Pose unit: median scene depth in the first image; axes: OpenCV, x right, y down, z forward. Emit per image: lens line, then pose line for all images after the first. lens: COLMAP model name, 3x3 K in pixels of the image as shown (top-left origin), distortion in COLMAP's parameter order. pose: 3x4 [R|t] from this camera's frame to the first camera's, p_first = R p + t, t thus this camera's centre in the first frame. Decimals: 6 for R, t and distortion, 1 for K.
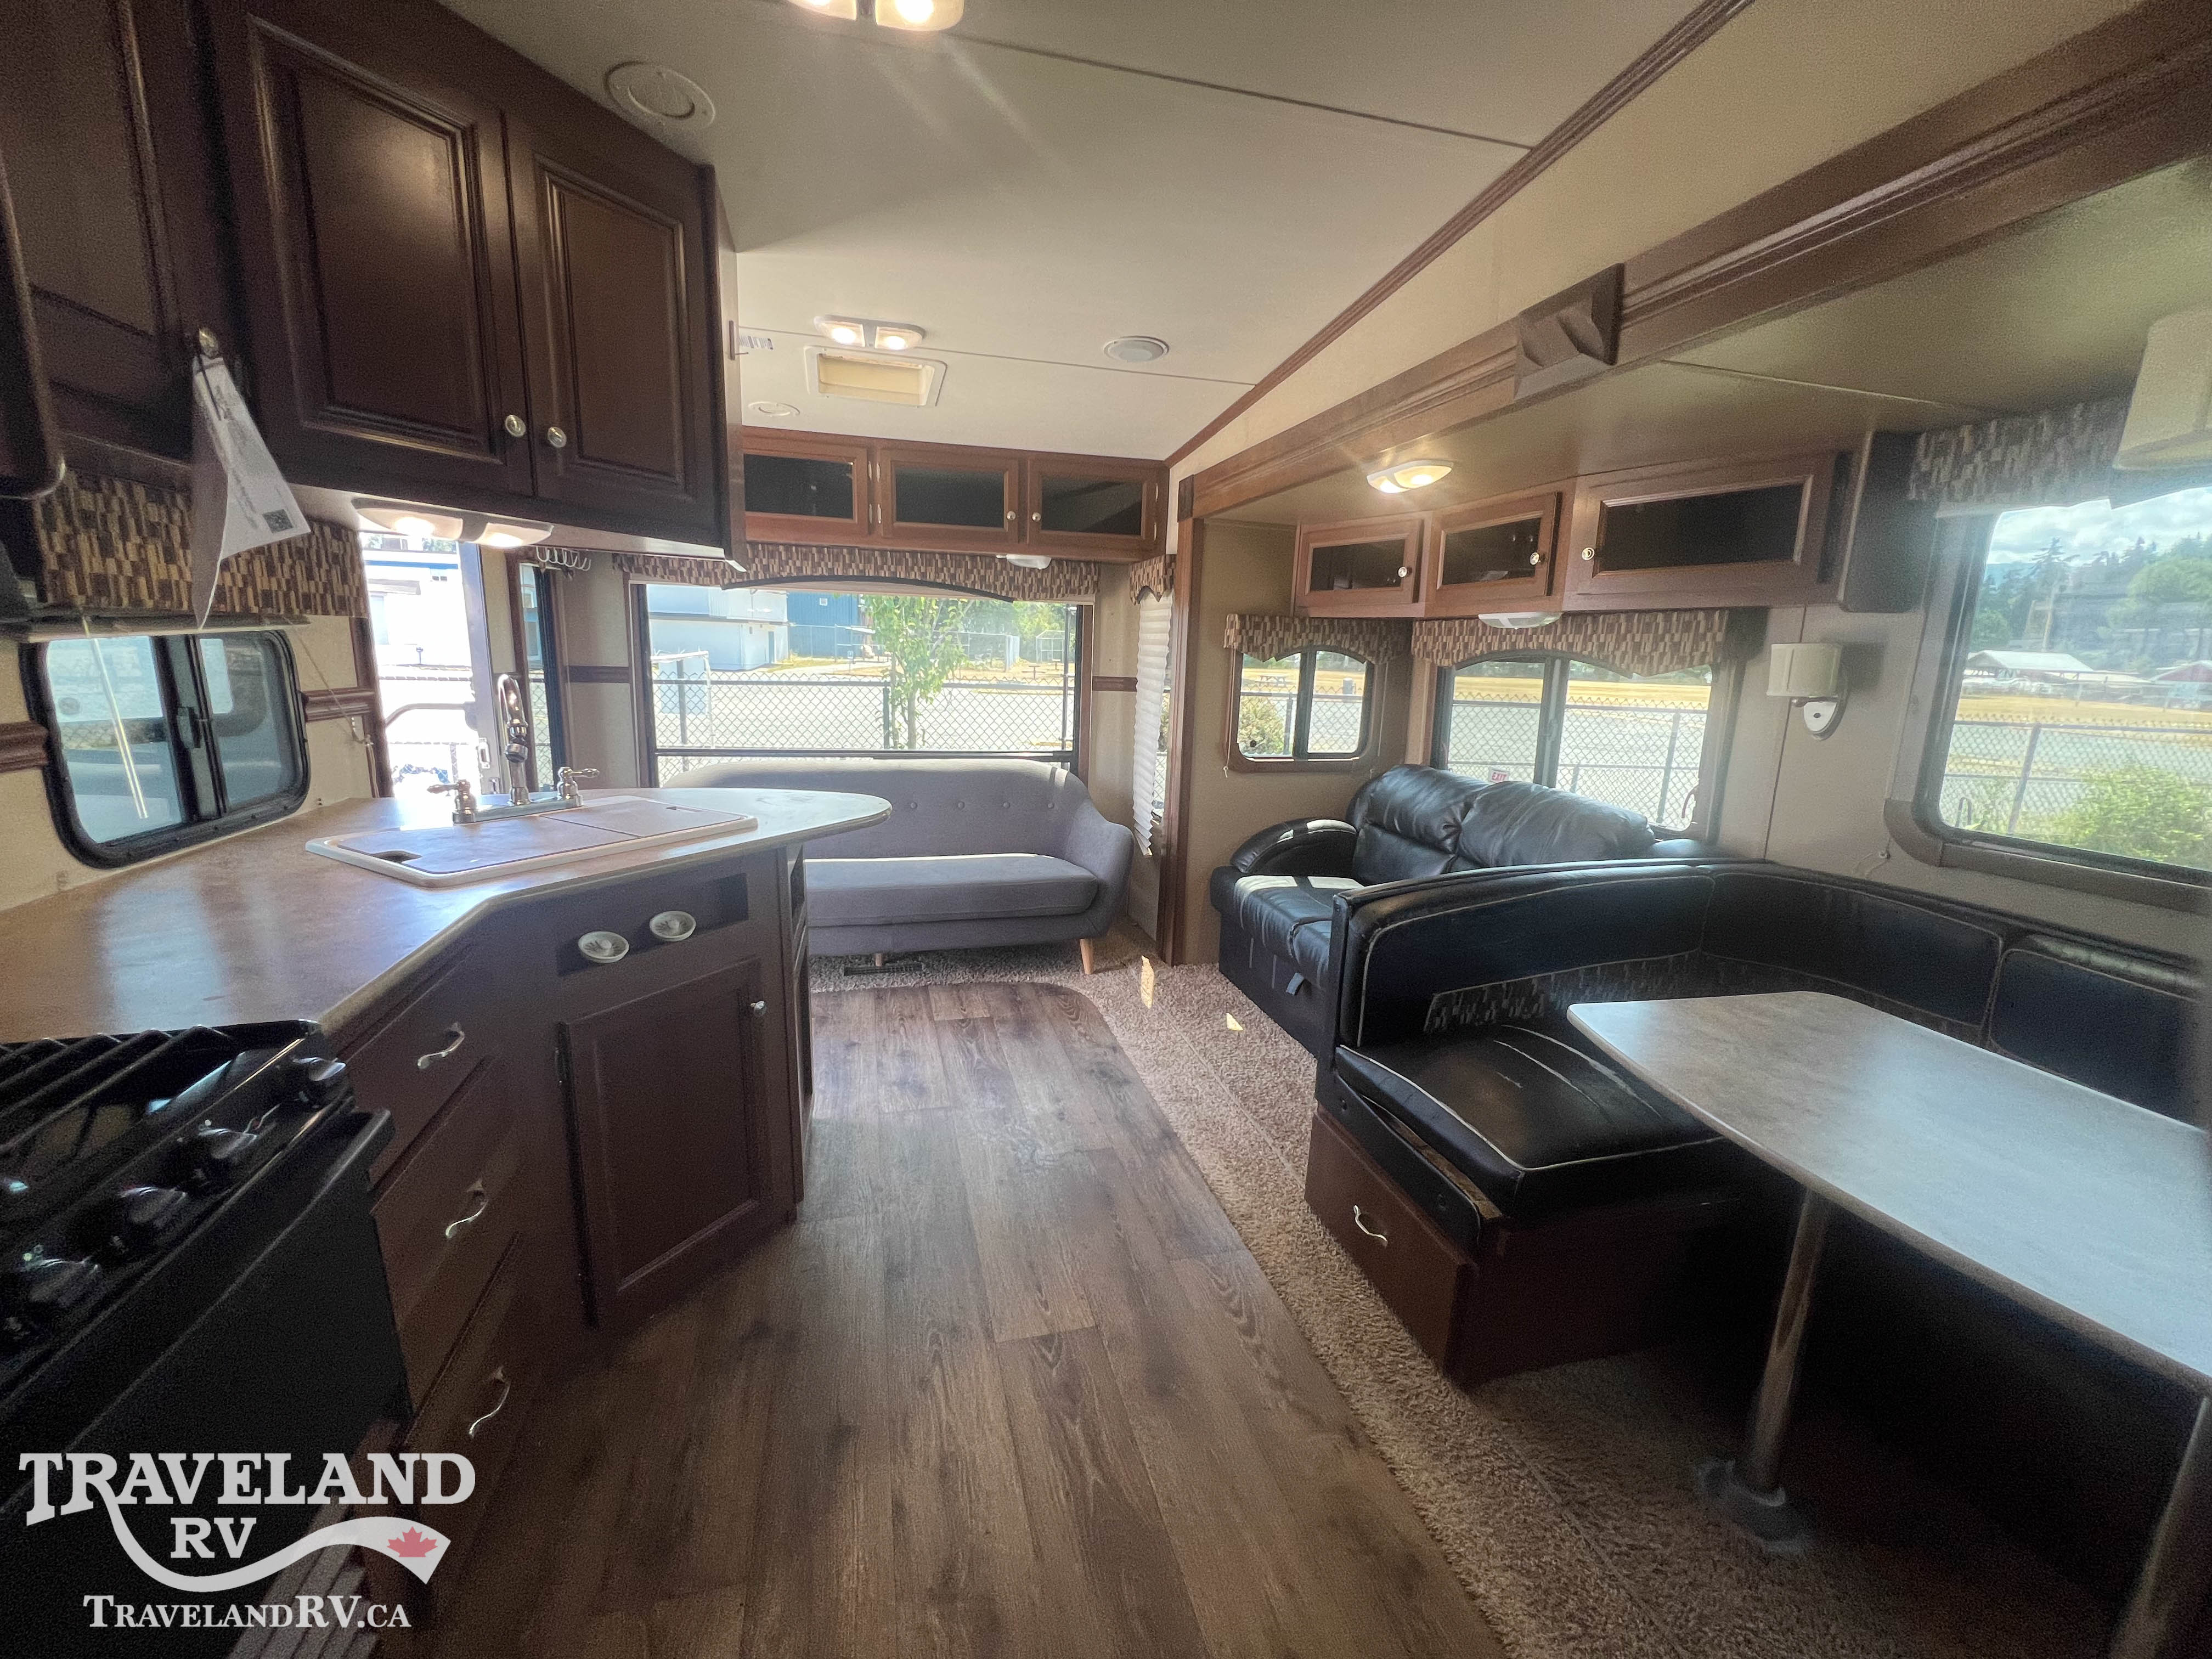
lens RADIAL K [[889.5, 0, 1102.6], [0, 889.5, 832.2], [0, 0, 1]] dist [0.001438, 0.000660]
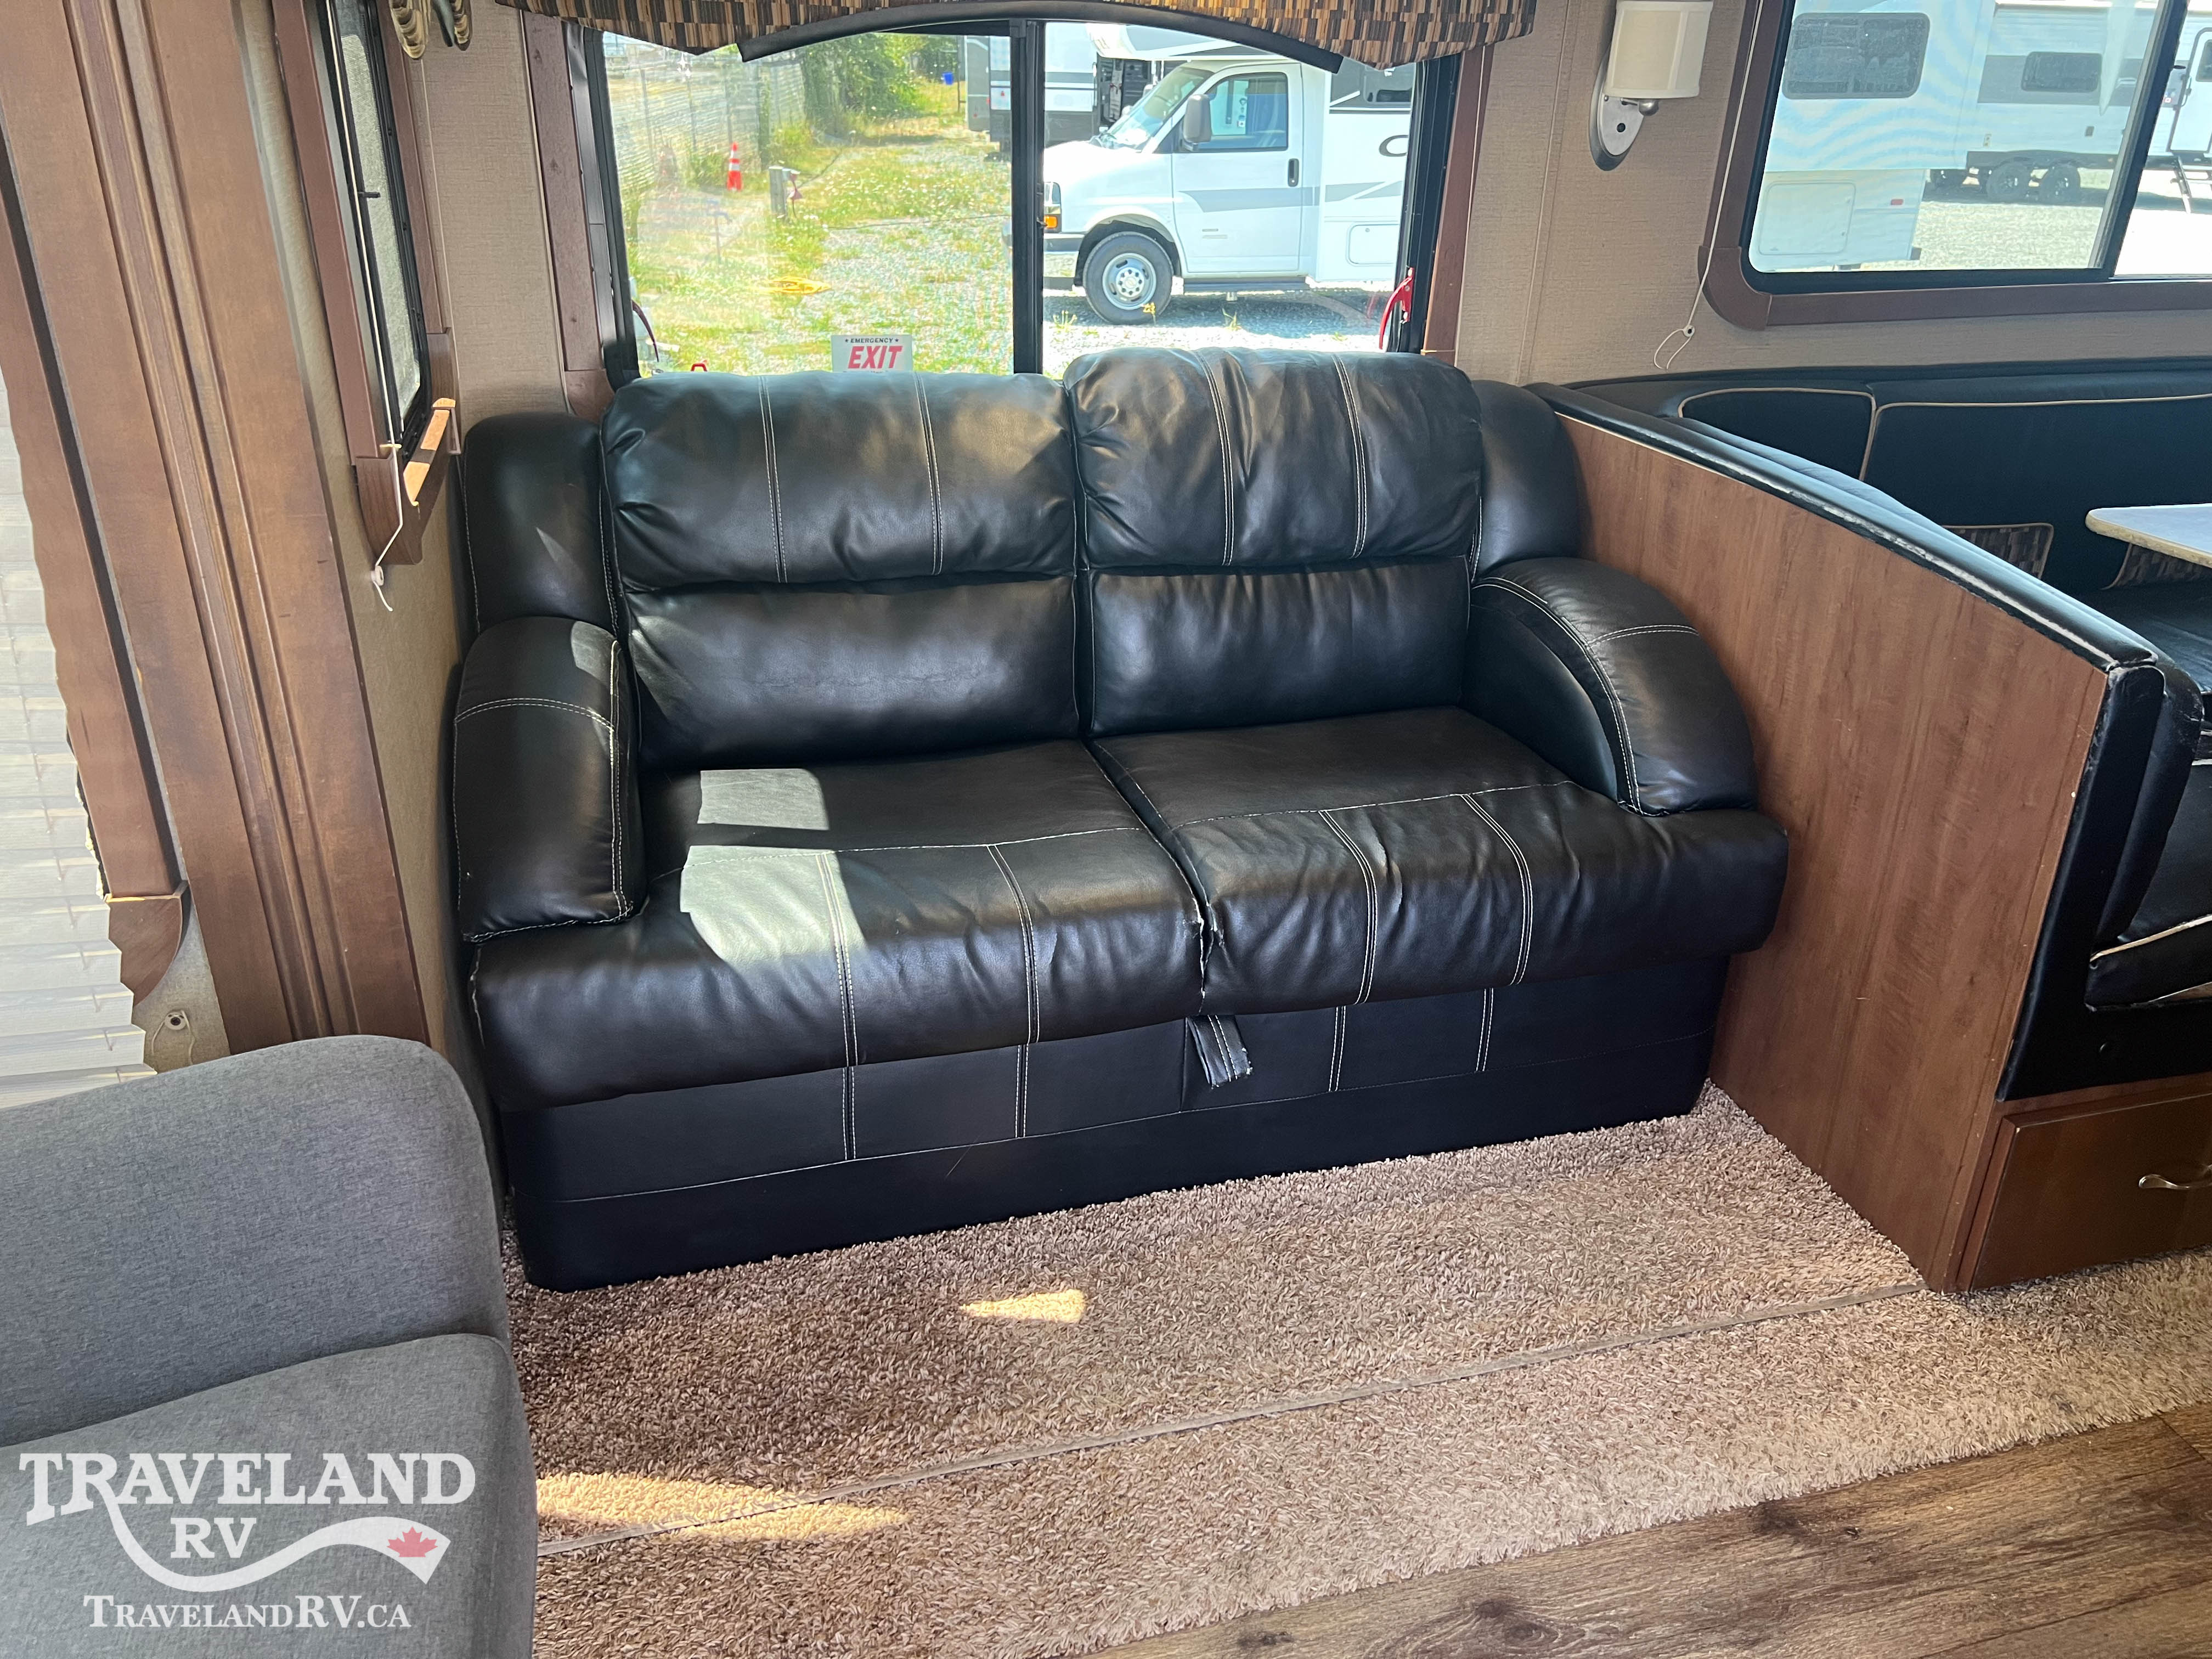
lens RADIAL K [[1666.6, 0, 1121.5], [0, 1666.6, 842.3], [0, 0, 1]] dist [0.064541, -0.080915]
pose [[-0.010146, -0.457780, 0.889007, -0.550742], [0.185030, 0.872841, 0.451567, -0.346688], [-0.982681, 0.169074, 0.075847, 1.593742]]
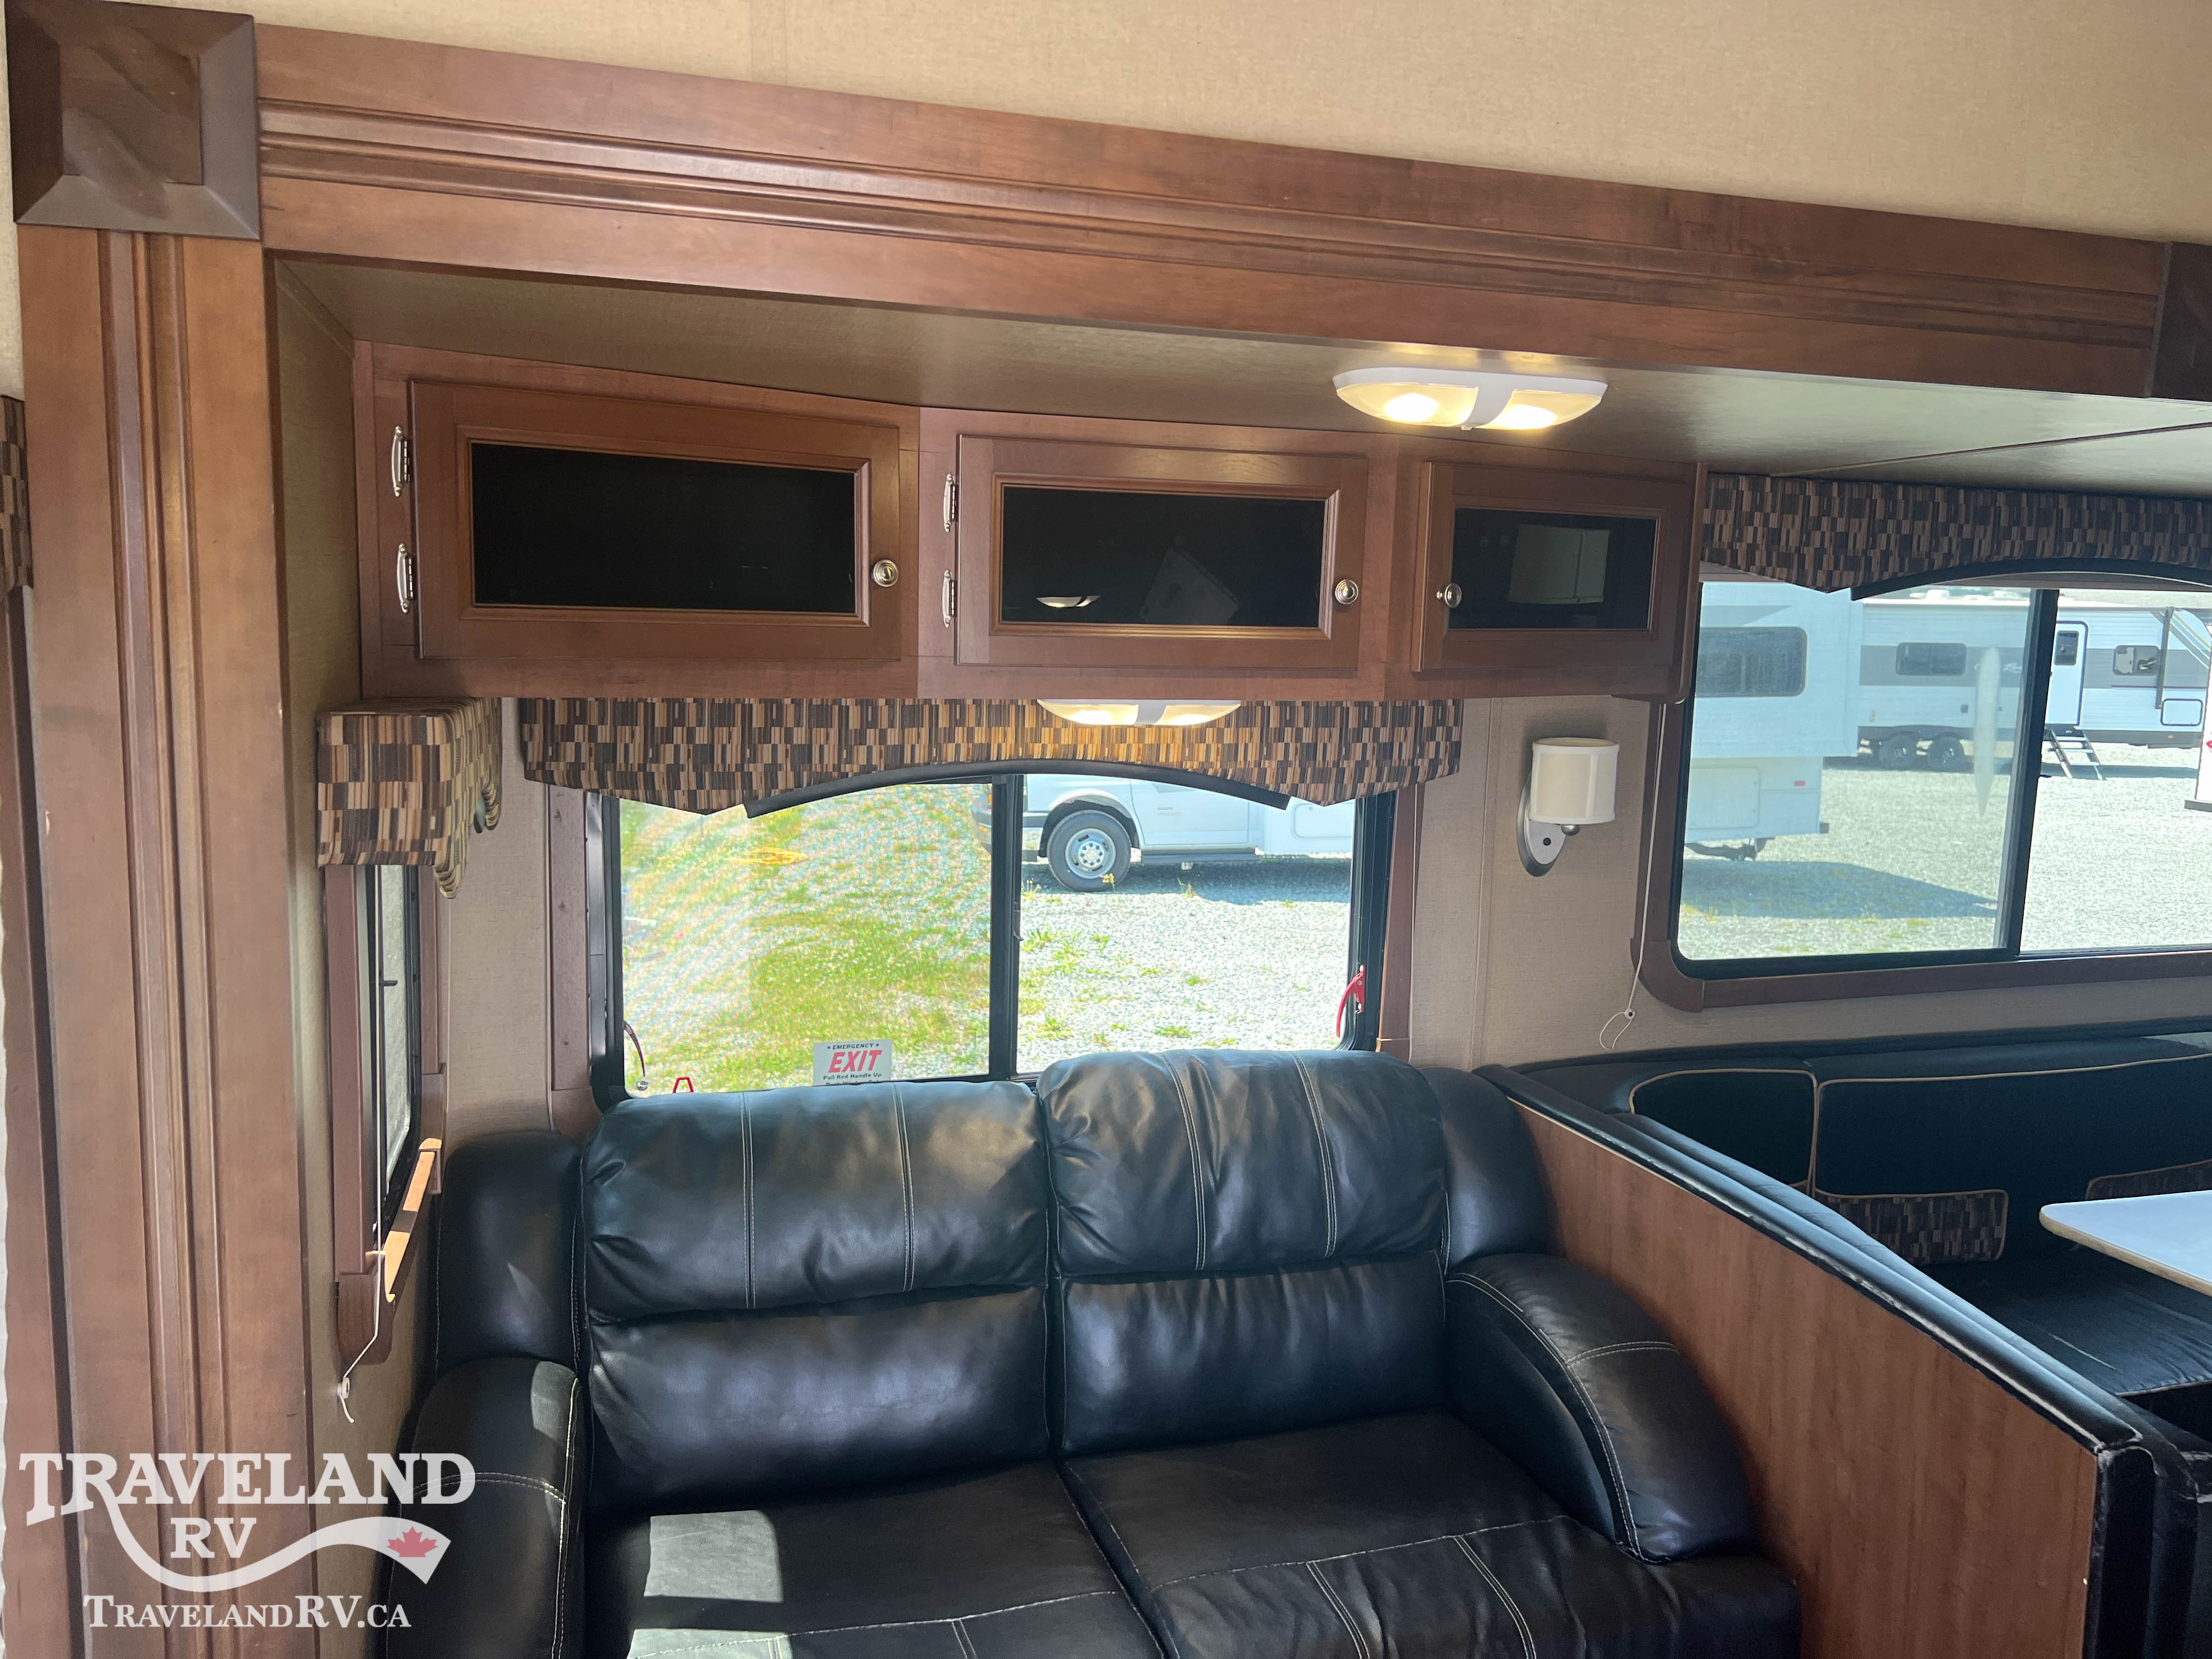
lens RADIAL K [[1666.9, 0, 1115.6], [0, 1666.9, 809.9], [0, 0, 1]] dist [0.054950, -0.068579]
pose [[-0.030934, -0.143002, 0.989239, -0.528891], [0.185739, 0.971652, 0.146268, -0.478593], [-0.982112, 0.188265, -0.003496, 1.576668]]
